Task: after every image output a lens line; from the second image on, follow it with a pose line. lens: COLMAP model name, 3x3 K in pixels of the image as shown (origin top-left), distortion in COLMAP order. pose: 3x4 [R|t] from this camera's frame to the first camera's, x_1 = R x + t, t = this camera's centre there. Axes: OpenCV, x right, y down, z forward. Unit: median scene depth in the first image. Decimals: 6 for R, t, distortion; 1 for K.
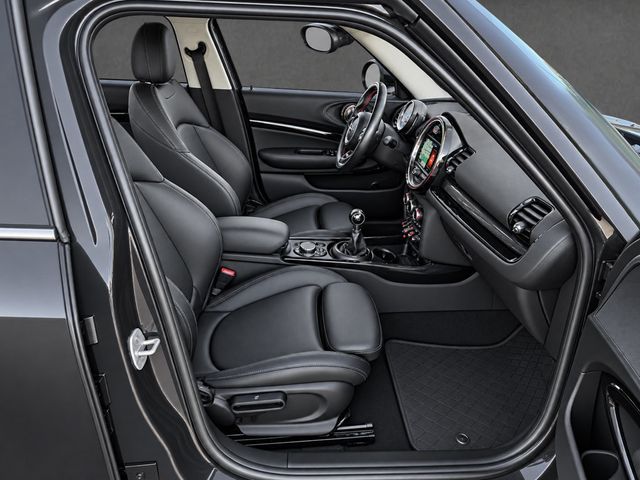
lens RADIAL K [[444.8, 0, 320.0], [0, 444.8, 240.0], [0, 0, 1]] dist [-0.021320, -0.002070]
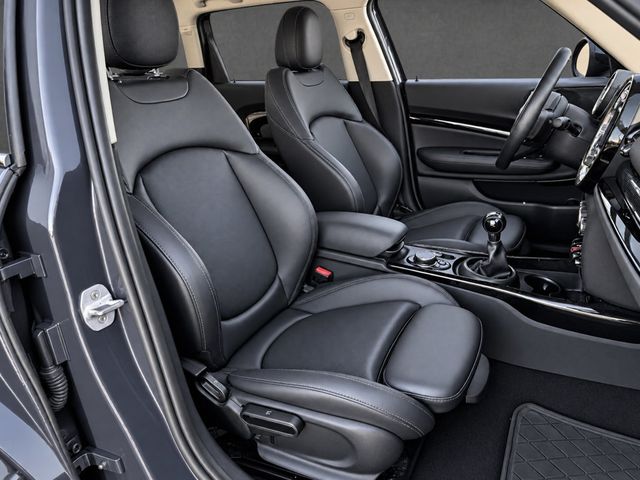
lens RADIAL K [[444.8, 0, 320.0], [0, 444.8, 240.0], [0, 0, 1]] dist [-0.021320, -0.002070]
pose [[0.862181, 0.110596, -0.494381, 0.185190], [-0.140806, 0.989743, -0.024150, 0.030695], [0.486639, 0.090433, 0.868910, 0.193665]]
